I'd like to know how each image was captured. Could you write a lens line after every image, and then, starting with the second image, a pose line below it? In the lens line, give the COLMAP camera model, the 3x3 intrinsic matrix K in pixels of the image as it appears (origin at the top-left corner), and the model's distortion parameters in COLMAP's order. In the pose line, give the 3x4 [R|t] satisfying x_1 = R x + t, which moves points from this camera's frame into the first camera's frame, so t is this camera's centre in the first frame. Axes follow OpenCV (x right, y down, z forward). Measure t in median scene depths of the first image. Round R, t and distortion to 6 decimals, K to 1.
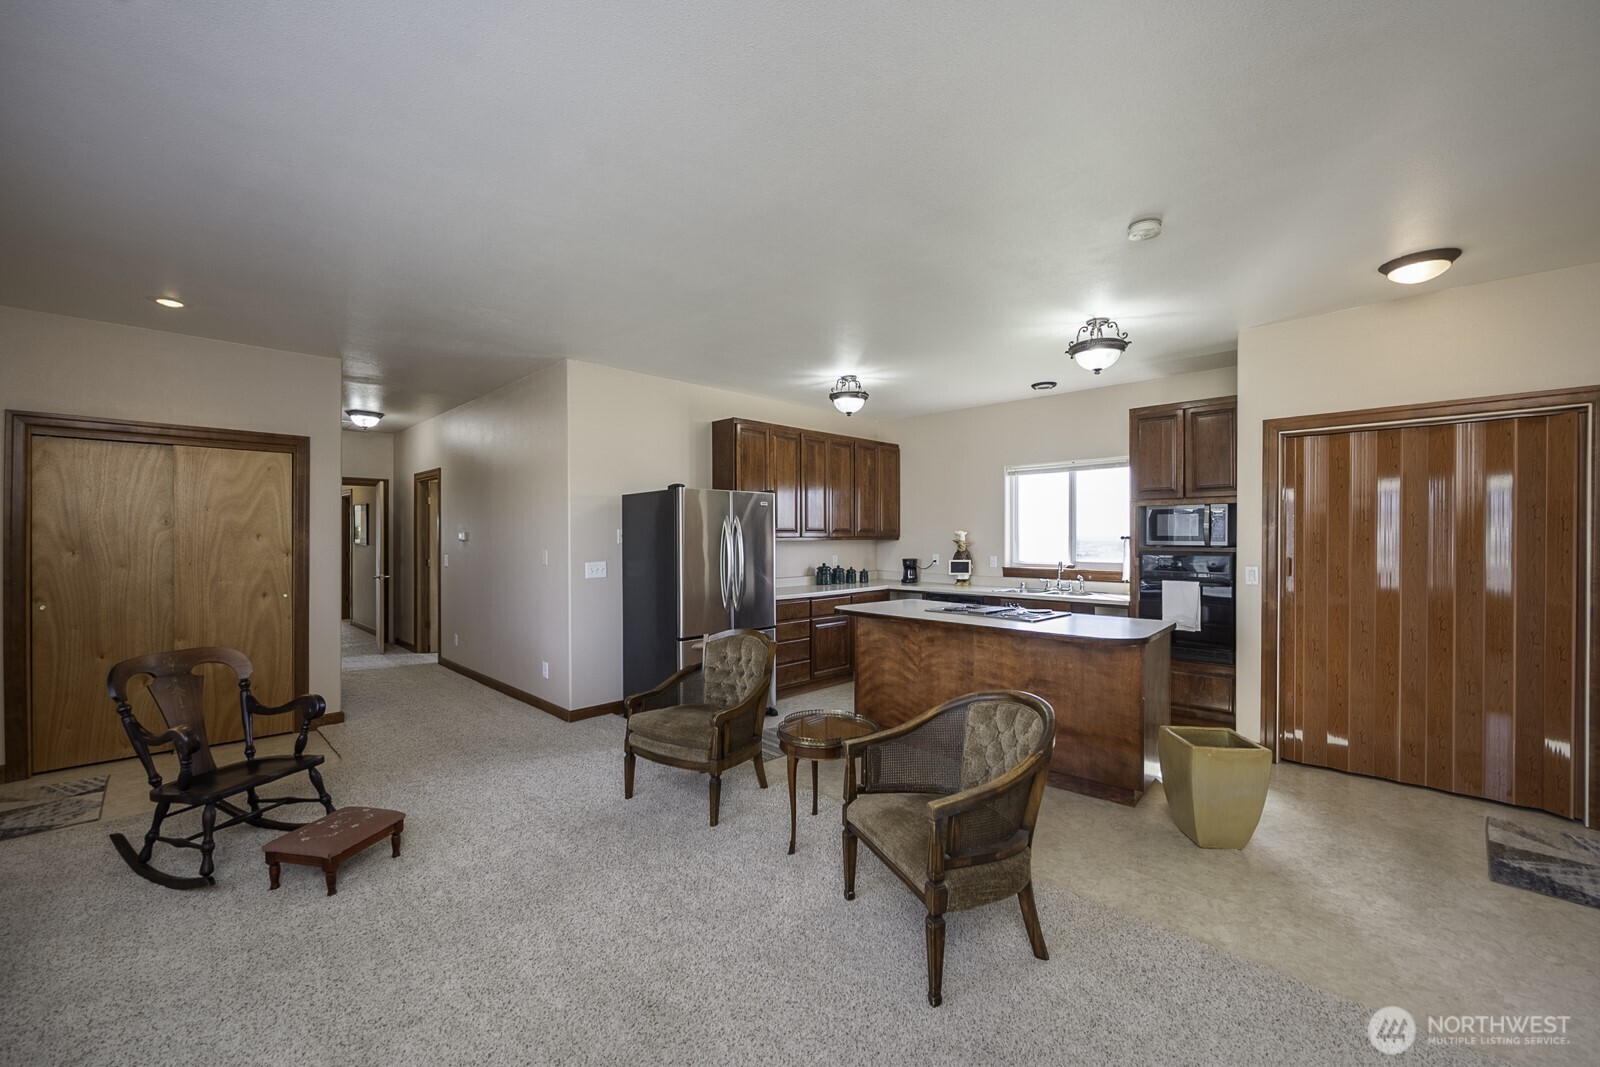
lens RADIAL K [[628.3, 0, 802.7], [0, 628.3, 537.5], [0, 0, 1]] dist [-0.000389, -0.000343]
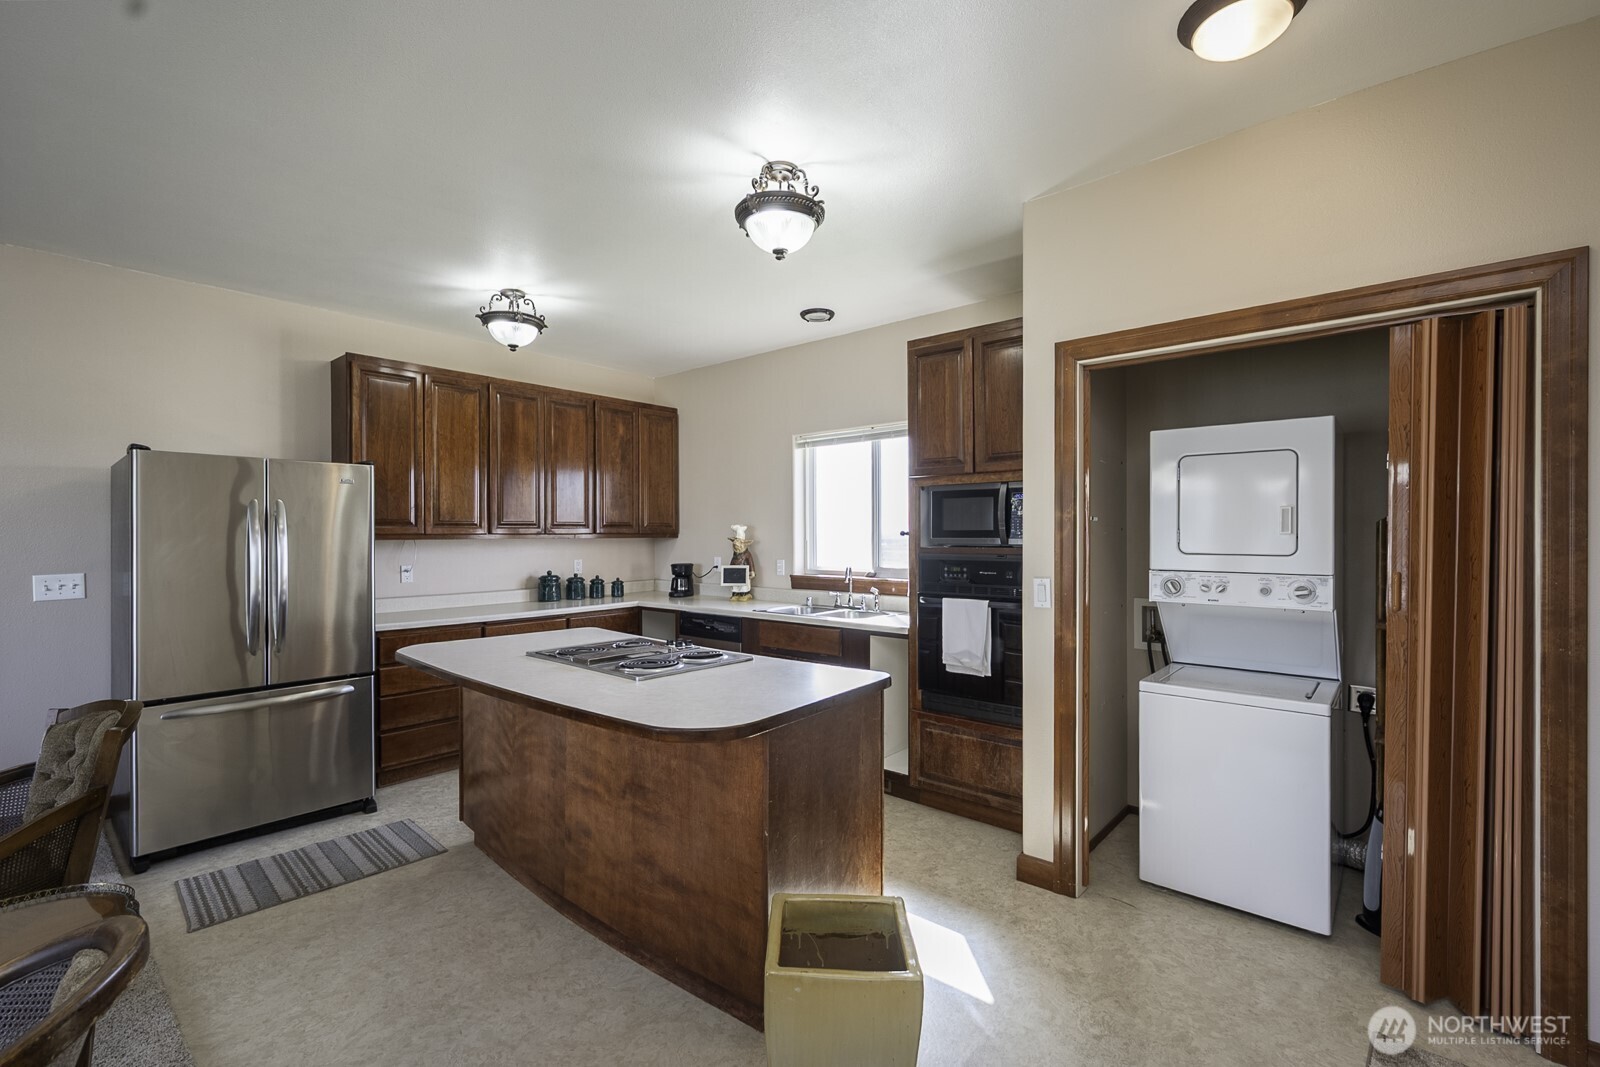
lens RADIAL K [[683.9, 0, 802.8], [0, 683.9, 534.1], [0, 0, 1]] dist [-0.000897, 0.000352]
pose [[0.997369, -0.002156, 0.072461, 0.291250], [0.002364, 0.999993, -0.002785, 0.002595], [-0.072454, 0.002949, 0.997367, 0.230500]]
